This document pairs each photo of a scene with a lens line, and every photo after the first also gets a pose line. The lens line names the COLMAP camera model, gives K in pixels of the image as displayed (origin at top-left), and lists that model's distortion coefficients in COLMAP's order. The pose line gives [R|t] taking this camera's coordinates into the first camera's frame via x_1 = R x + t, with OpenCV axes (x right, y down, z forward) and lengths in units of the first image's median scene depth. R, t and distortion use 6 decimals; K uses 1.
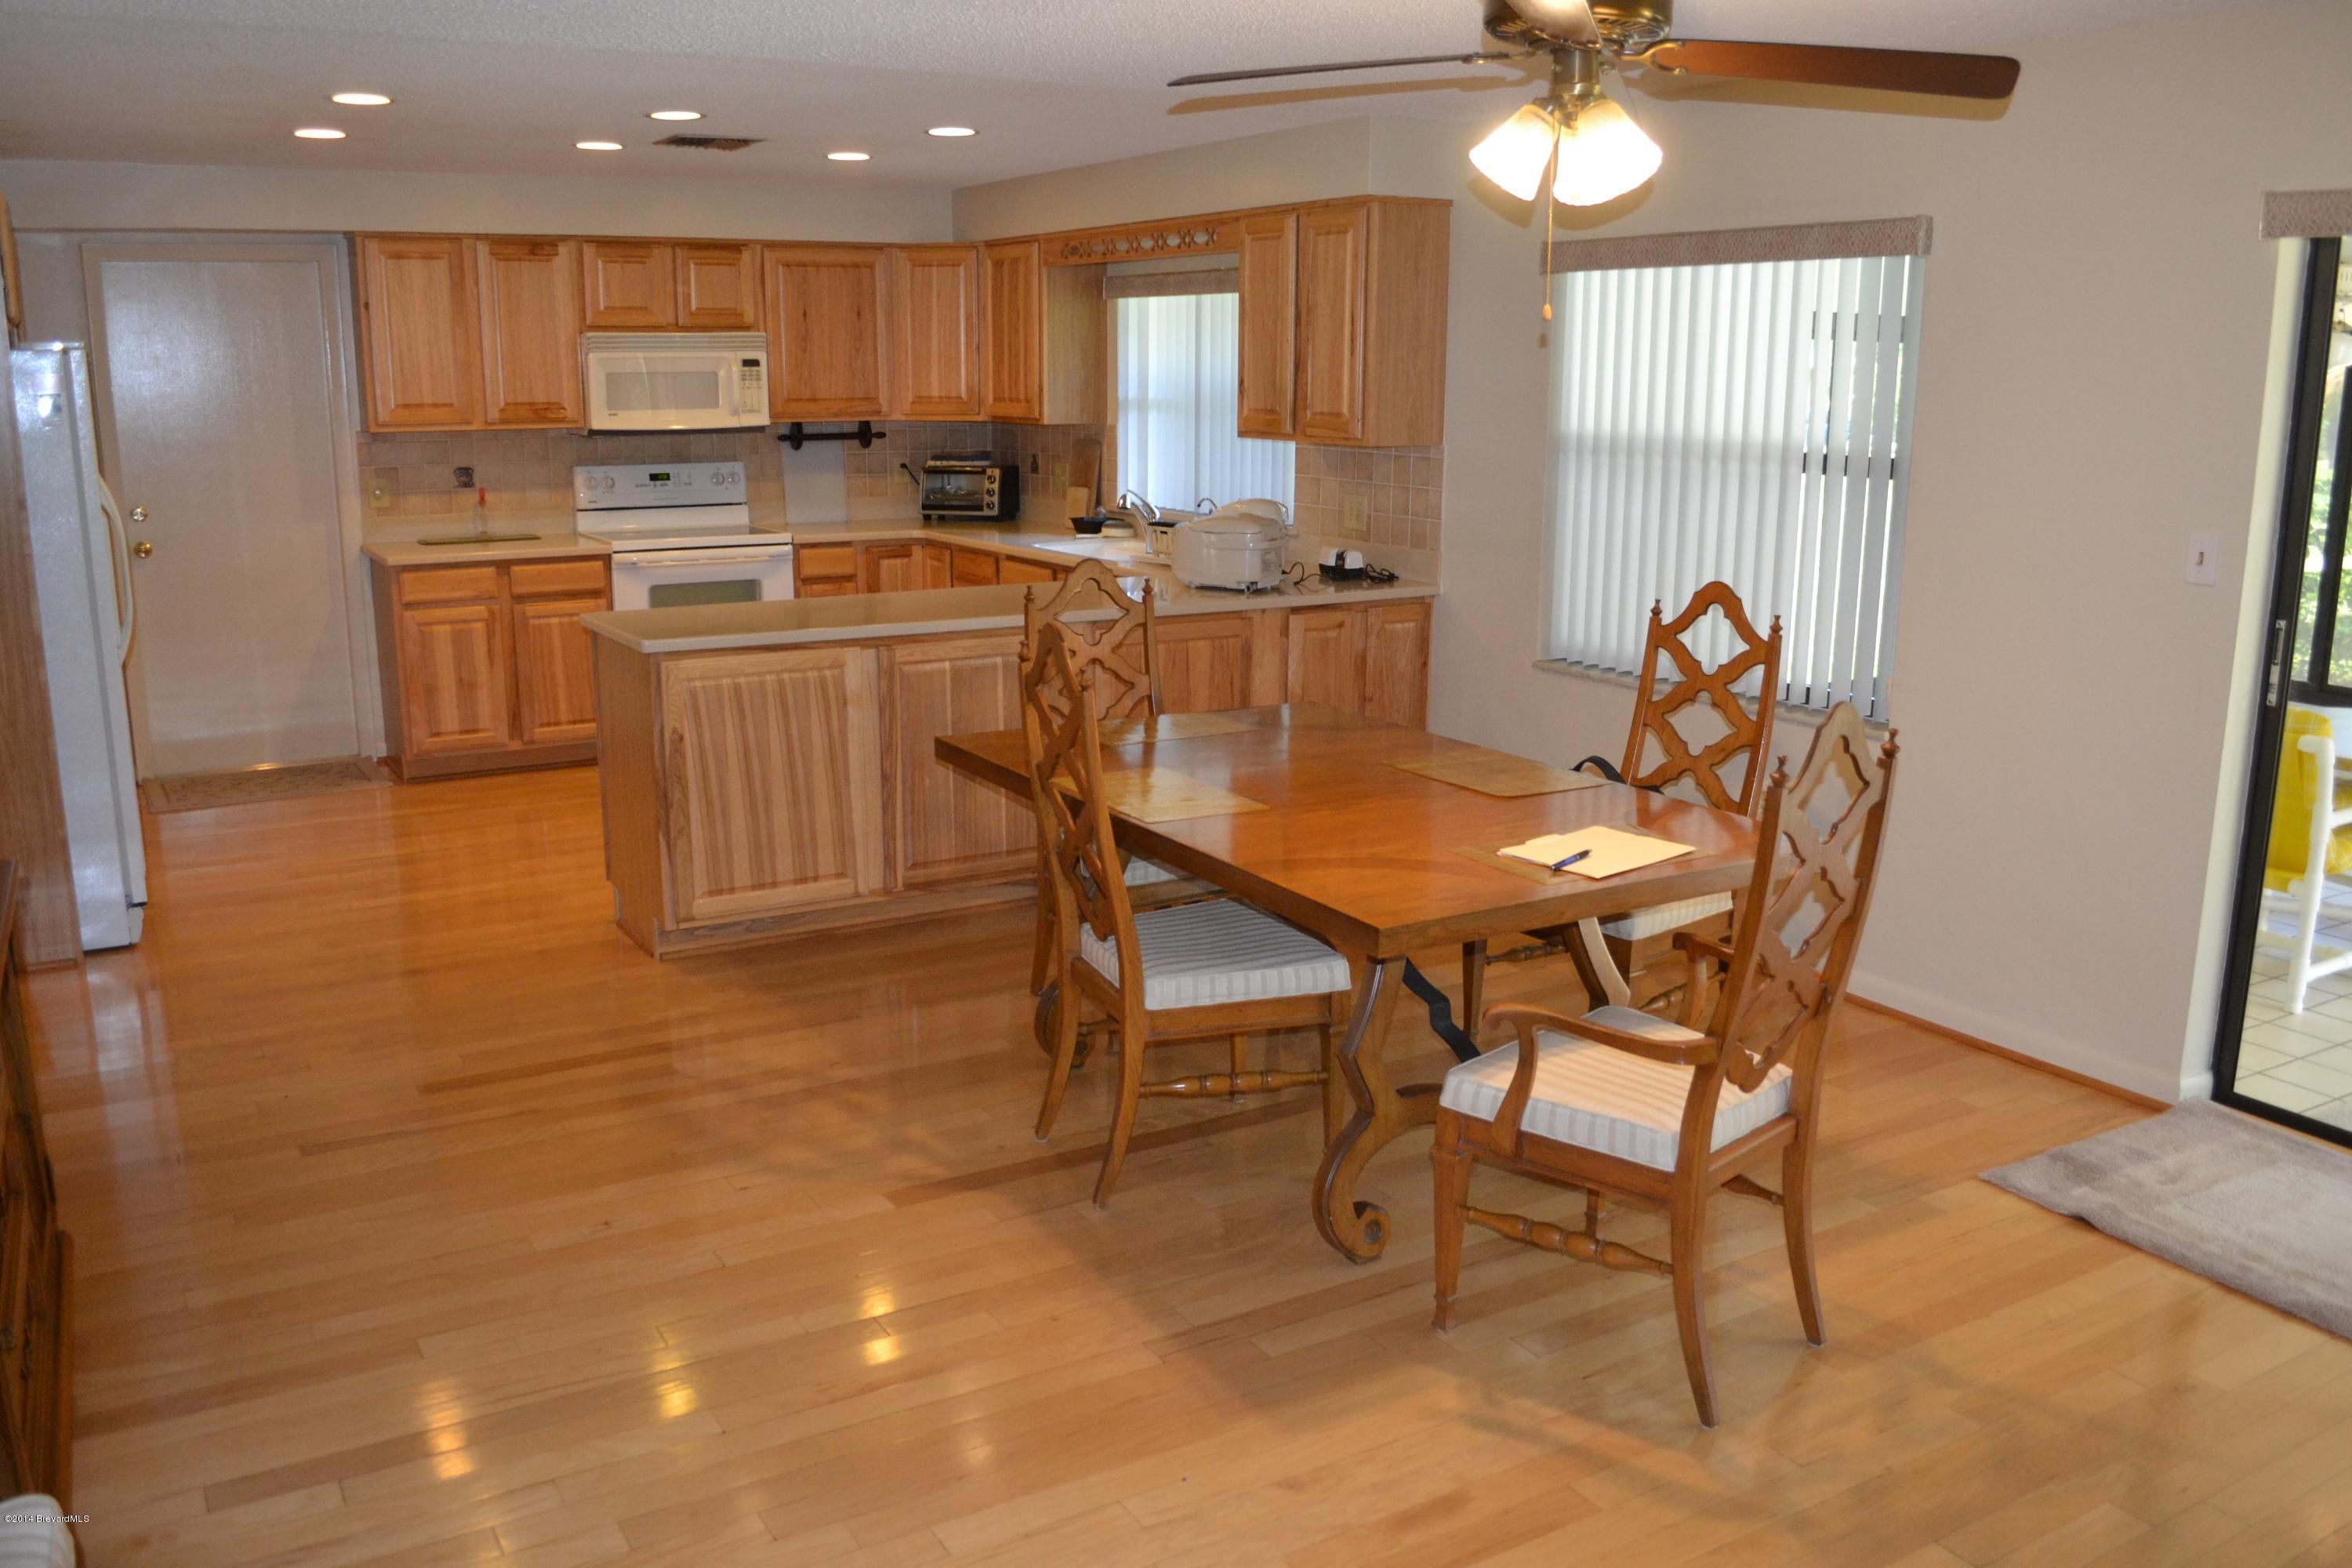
lens RADIAL K [[1879.0, 0, 1177.5], [0, 1879.0, 779.9], [0, 0, 1]] dist [-0.081593, 0.006136]
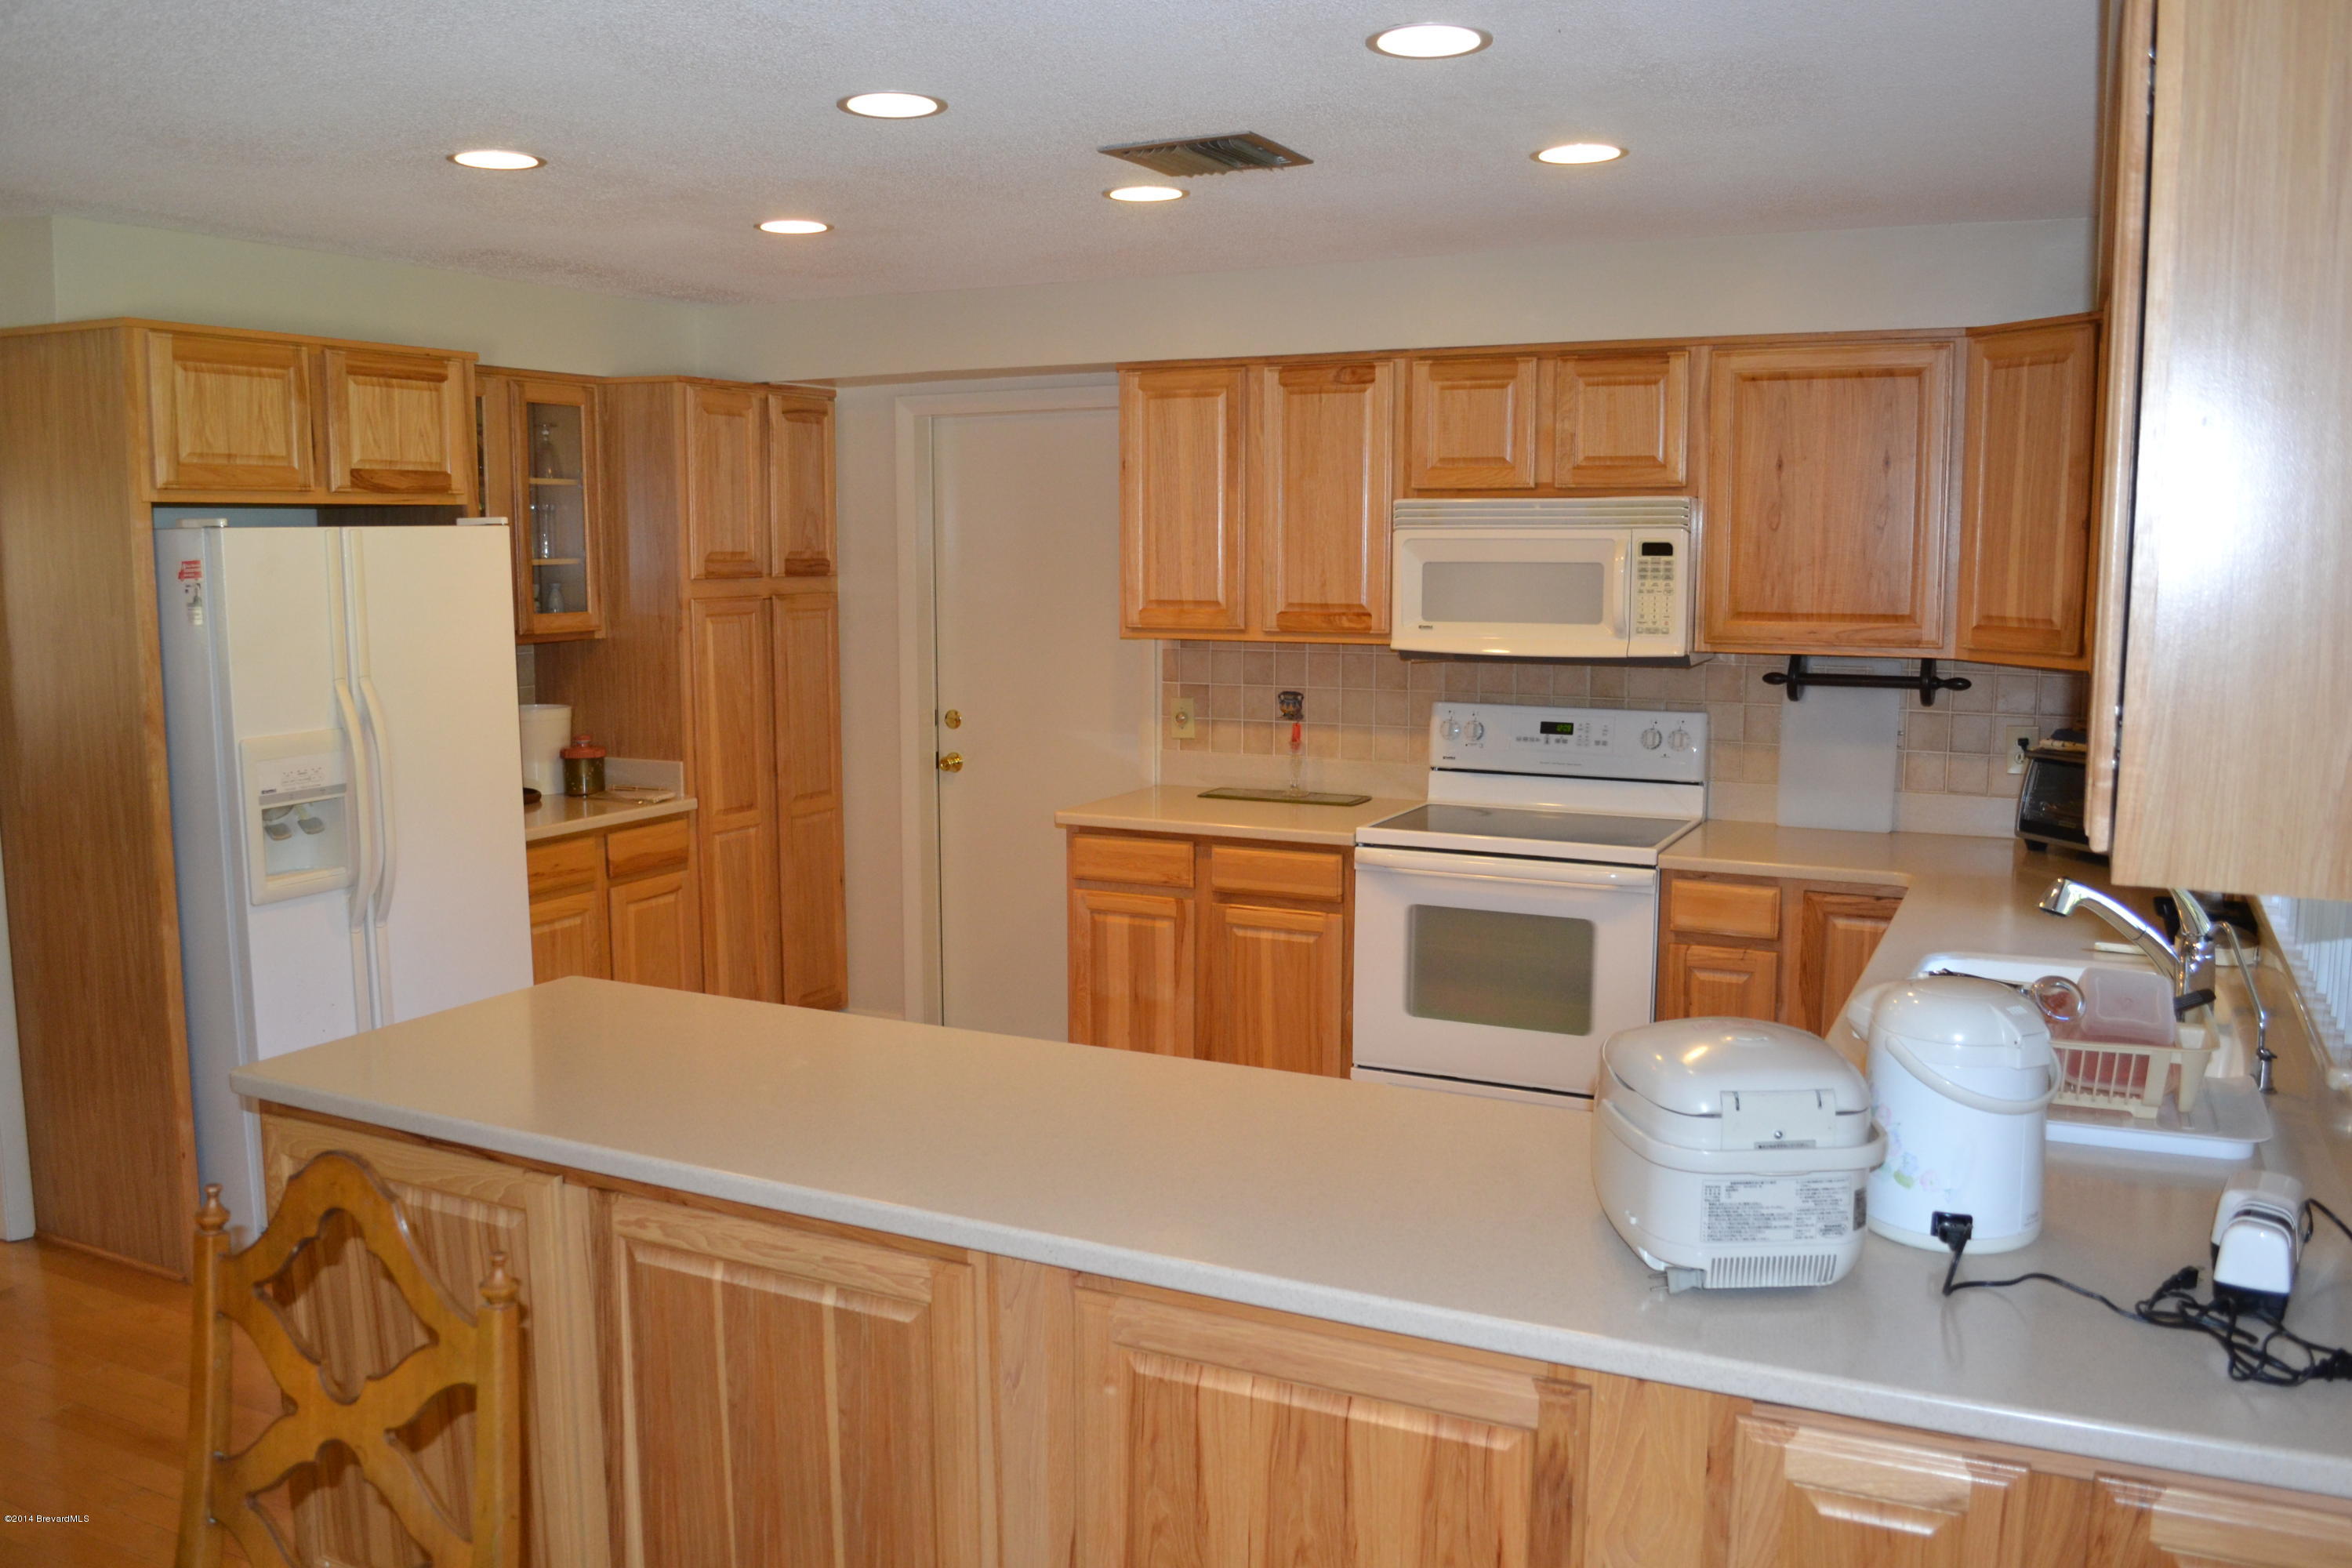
lens RADIAL K [[1879.0, 0, 1159.6], [0, 1879.0, 815.7], [0, 0, 1]] dist [-0.081593, 0.006136]
pose [[0.541167, 0.117541, -0.832660, 0.189138], [-0.179699, 0.983475, 0.022040, -0.133990], [0.821490, 0.137701, 0.553346, 0.593839]]
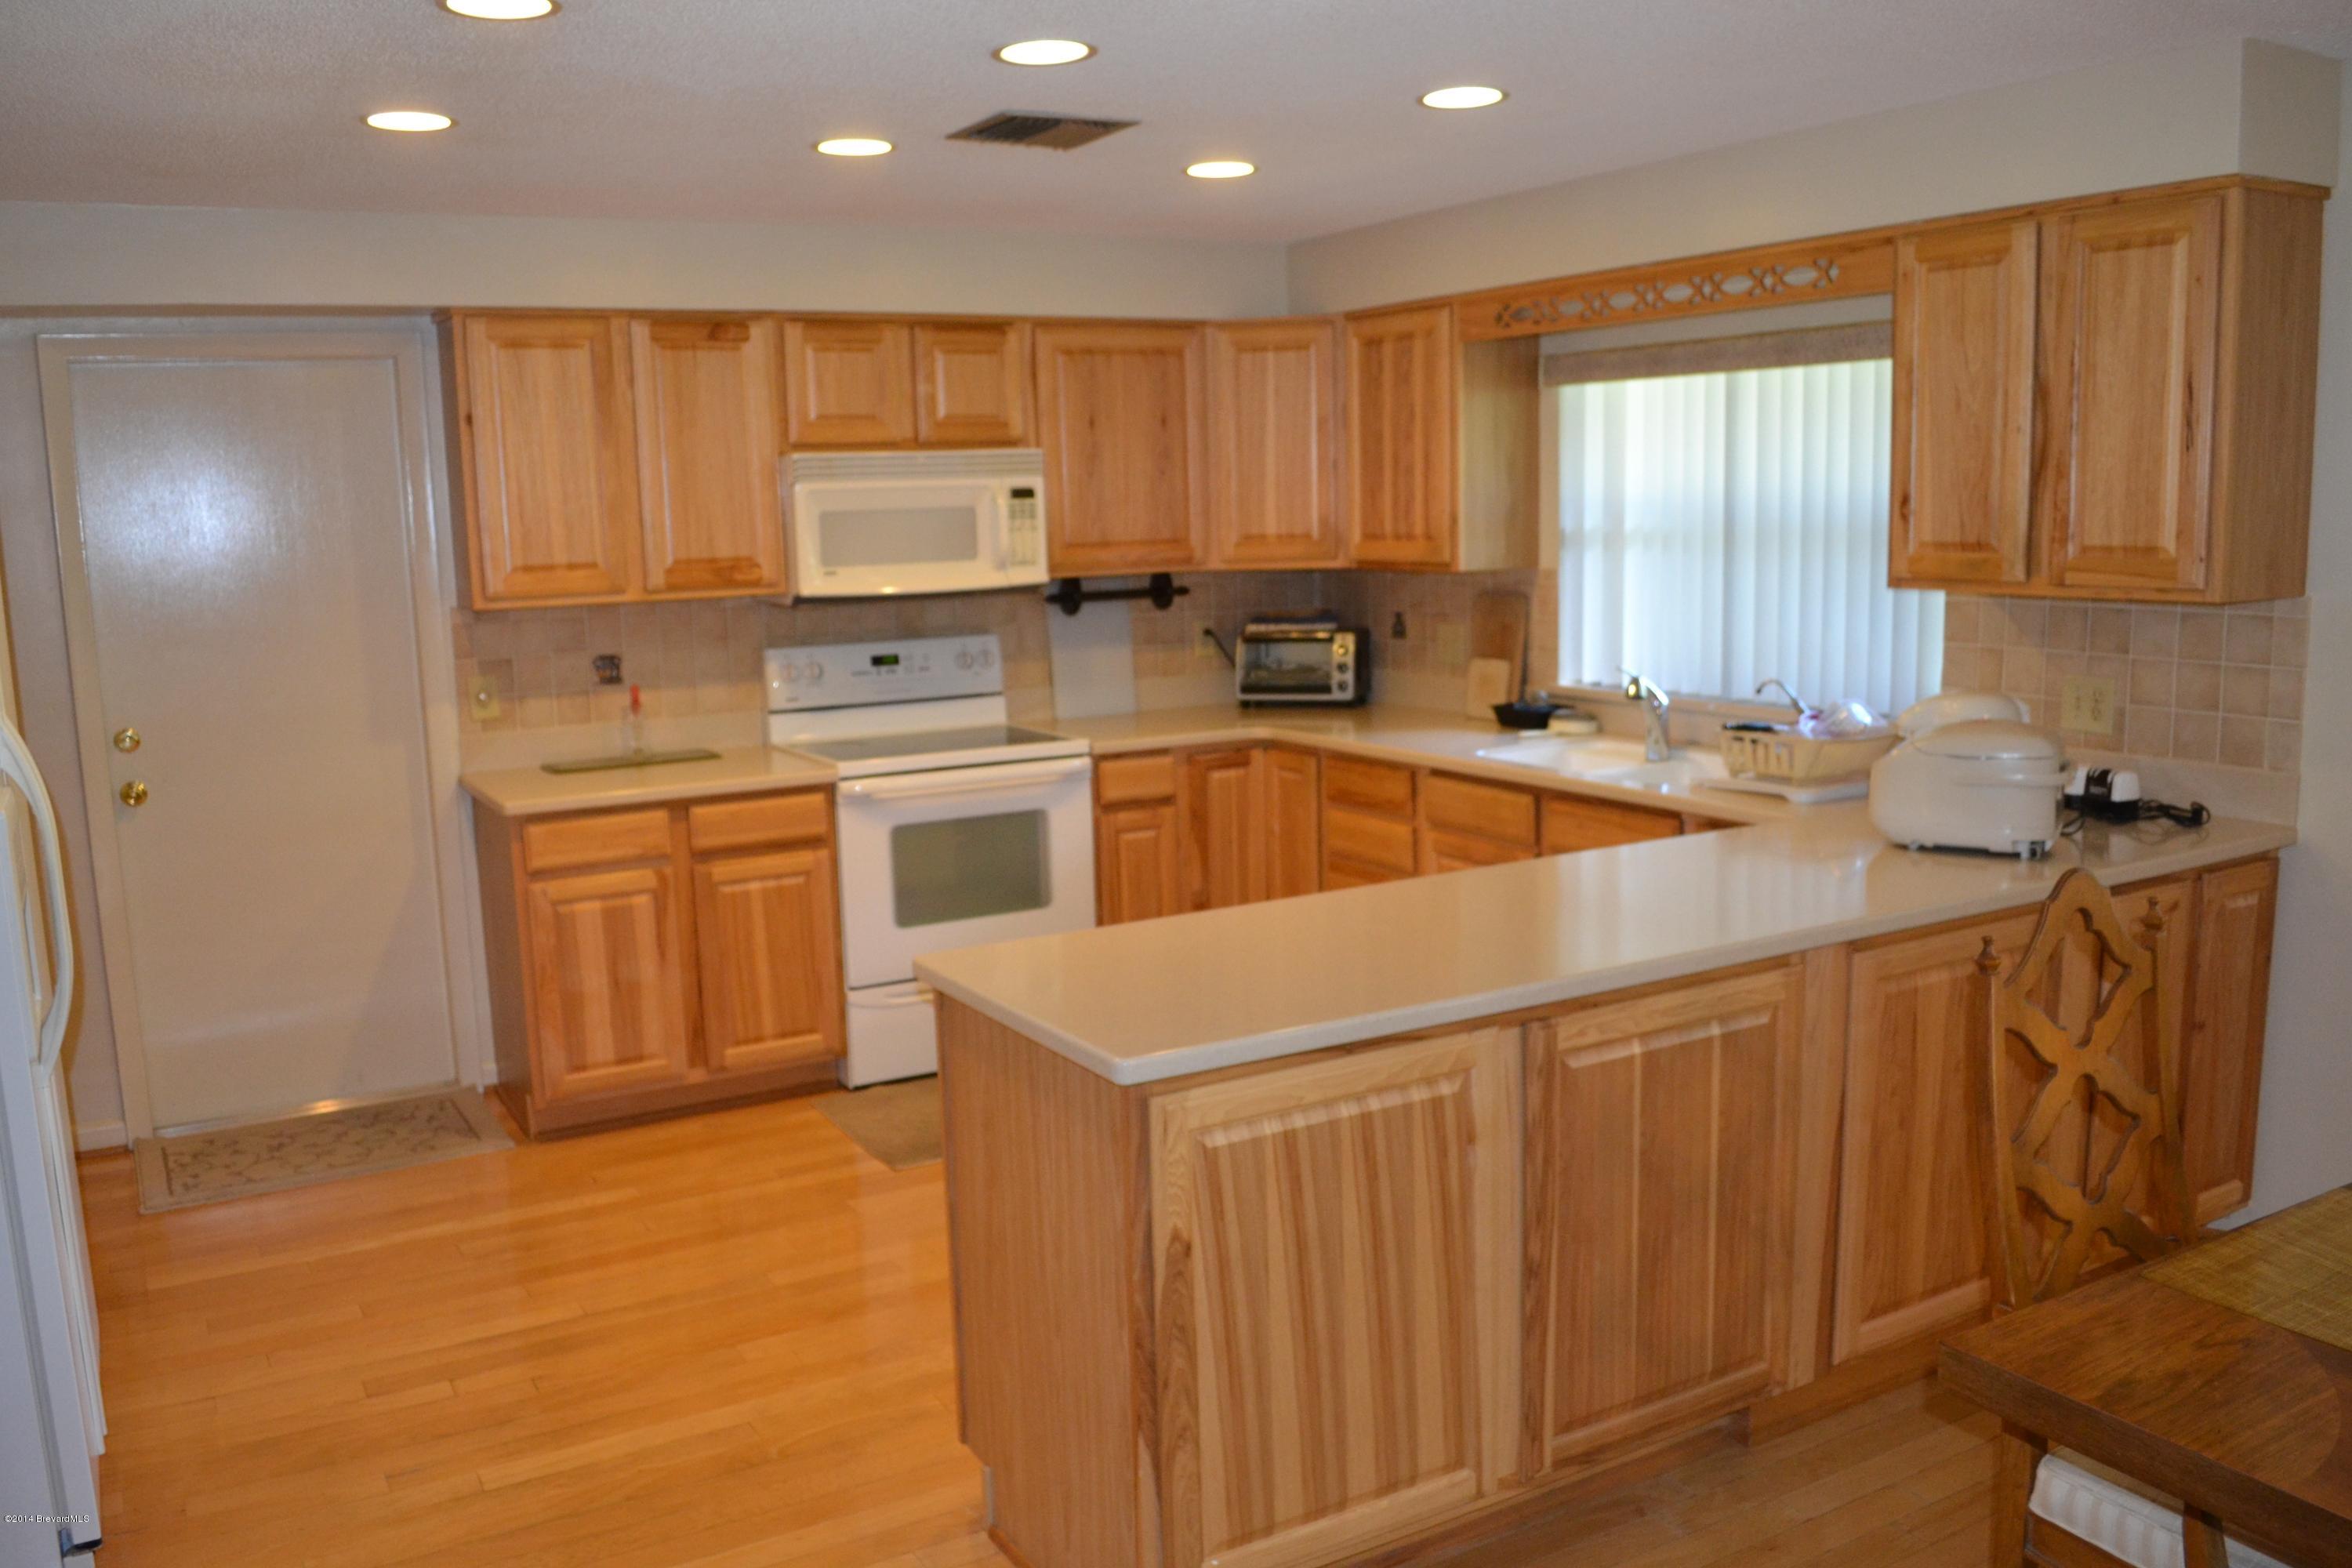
lens RADIAL K [[1879.0, 0, 1186.0], [0, 1879.0, 778.6], [0, 0, 1]] dist [-0.081593, 0.006136]
pose [[0.999447, -0.028132, -0.017752, -0.168043], [0.026834, 0.997217, -0.069557, -0.072916], [0.019660, 0.069042, 0.997420, 0.336934]]
